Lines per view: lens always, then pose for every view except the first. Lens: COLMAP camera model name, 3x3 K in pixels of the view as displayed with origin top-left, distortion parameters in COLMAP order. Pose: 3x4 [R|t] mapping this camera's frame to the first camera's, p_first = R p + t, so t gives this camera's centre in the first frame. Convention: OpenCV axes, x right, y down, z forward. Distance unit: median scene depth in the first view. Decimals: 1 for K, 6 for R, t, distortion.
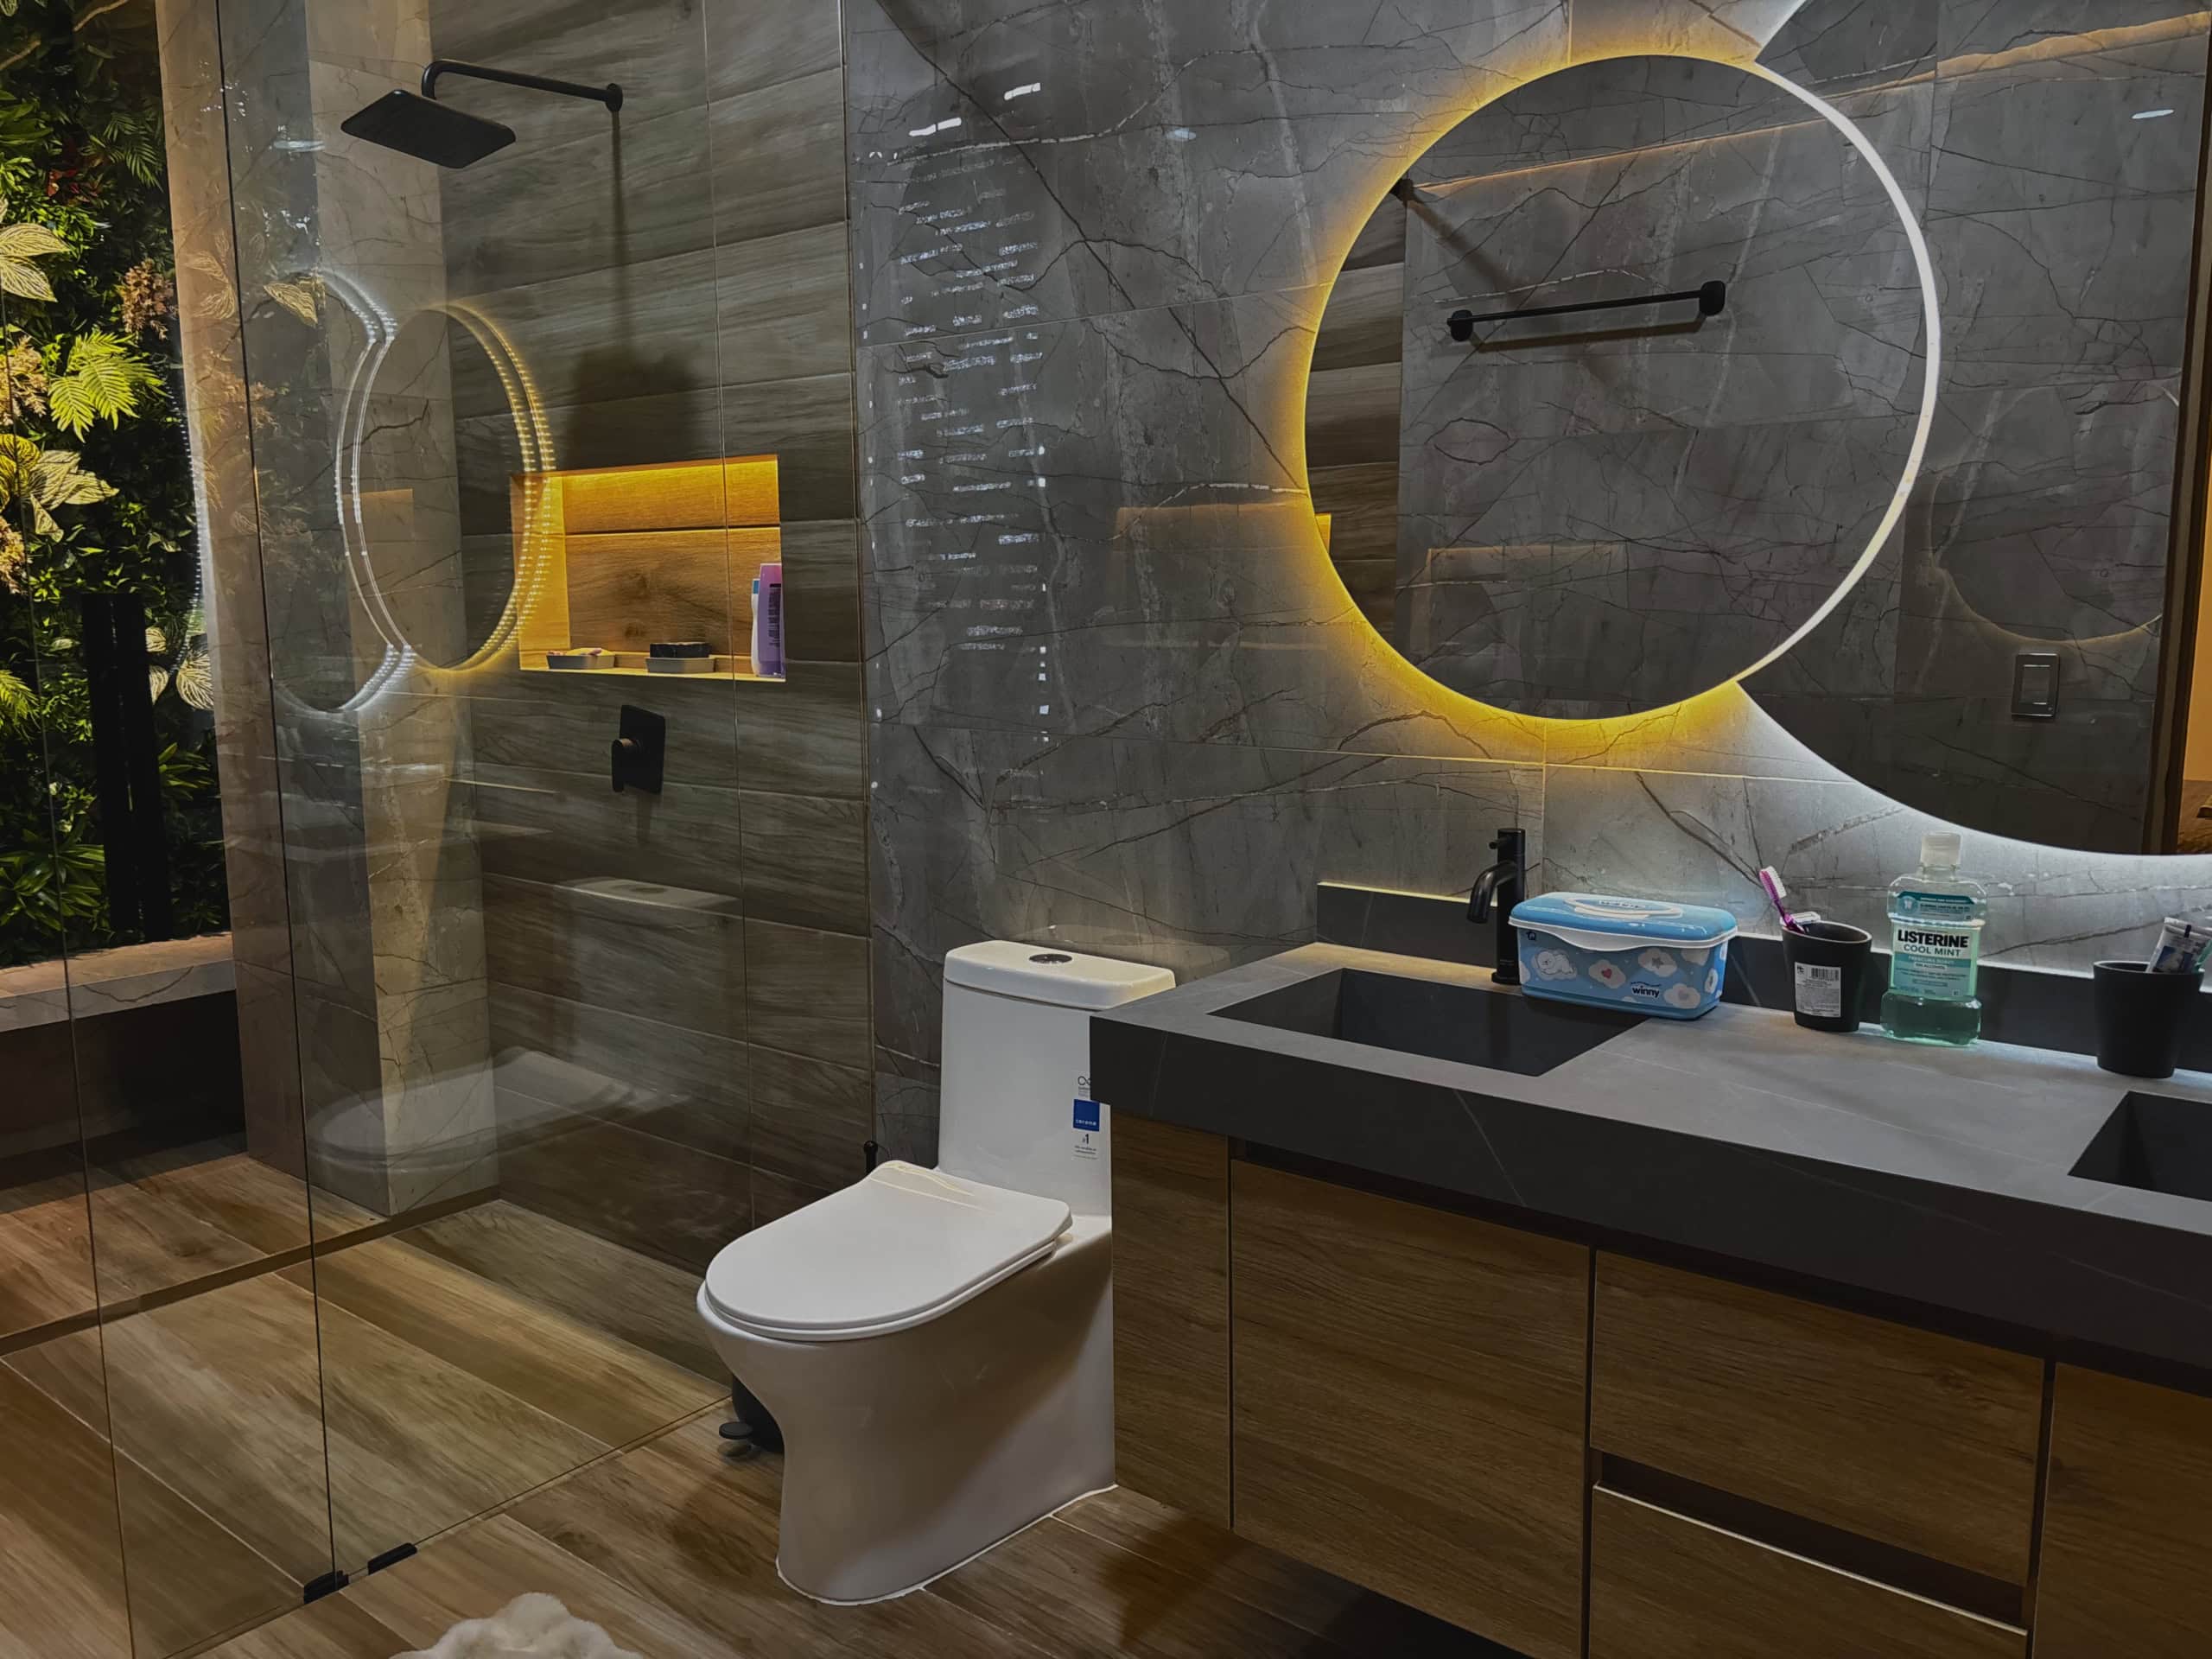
lens RADIAL K [[1660.2, 0, 1111.0], [0, 1660.2, 830.7], [0, 0, 1]] dist [-0.004240, -0.000867]
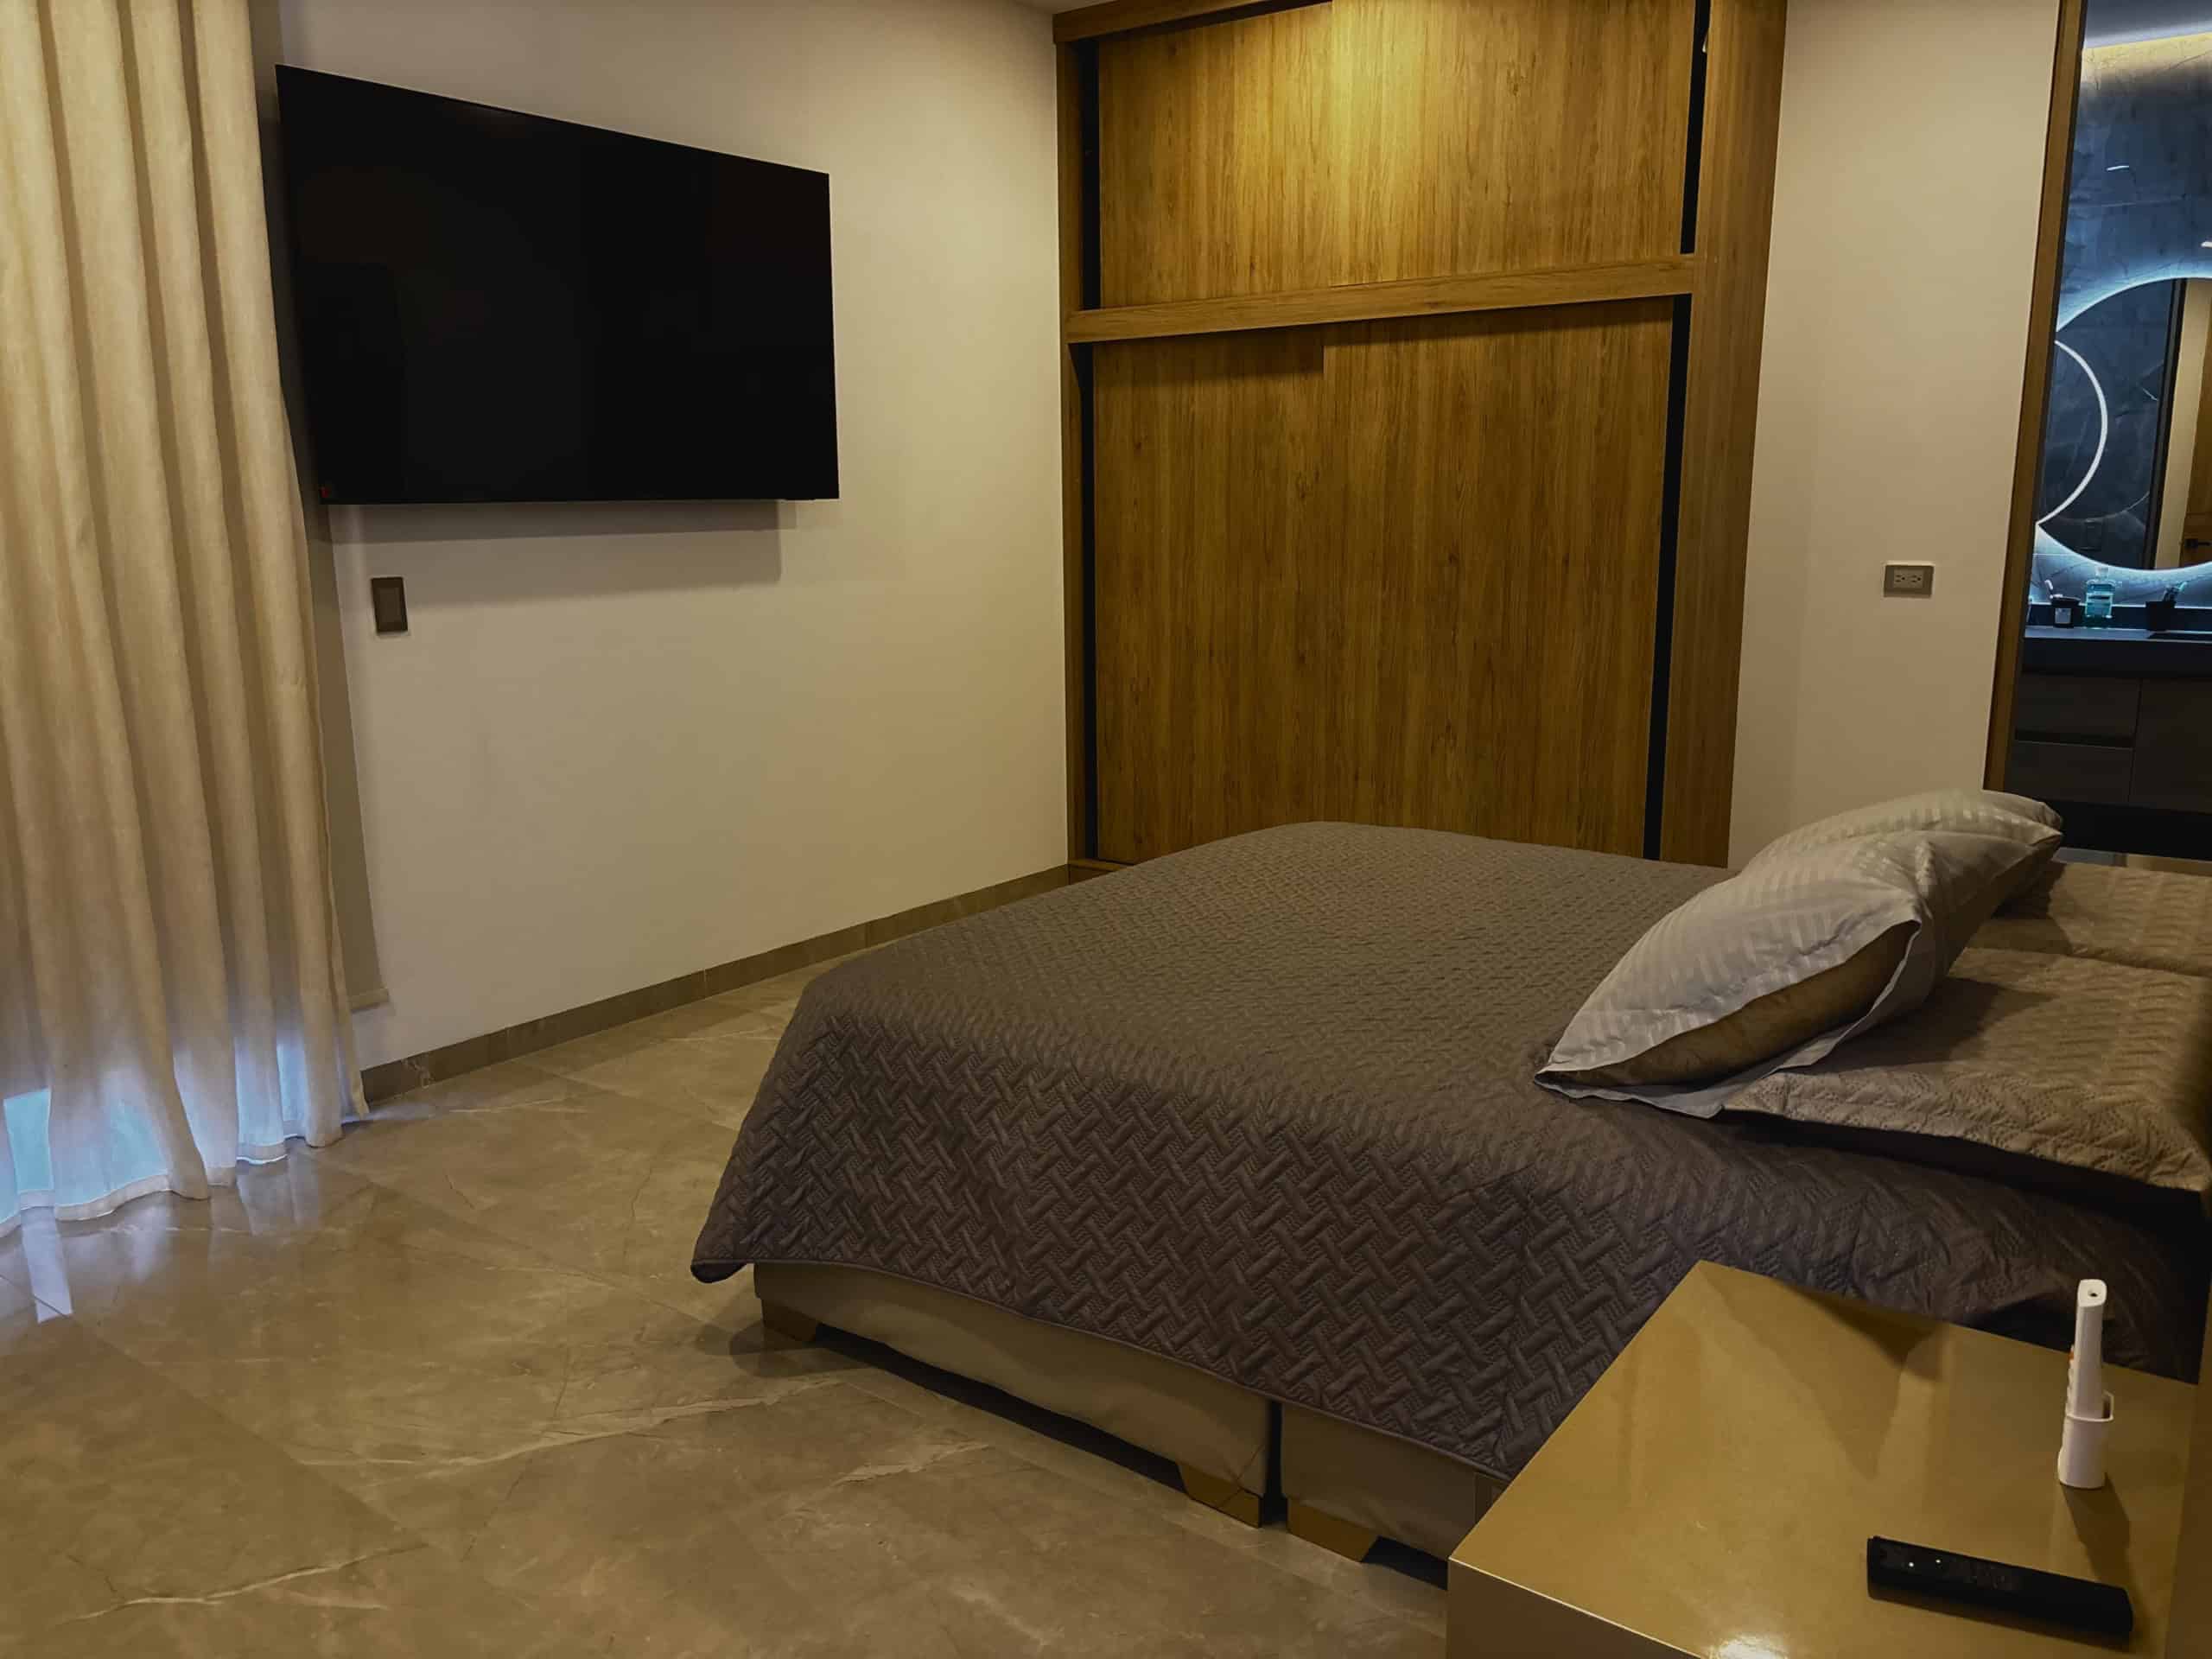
lens RADIAL K [[1660.2, 0, 1105.6], [0, 1660.2, 827.1], [0, 0, 1]] dist [-0.004240, -0.000867]
pose [[0.999257, -0.007963, 0.037697, -1.770632], [0.005586, 0.998014, 0.062736, 0.322551], [-0.038122, -0.062479, 0.997318, -2.488245]]
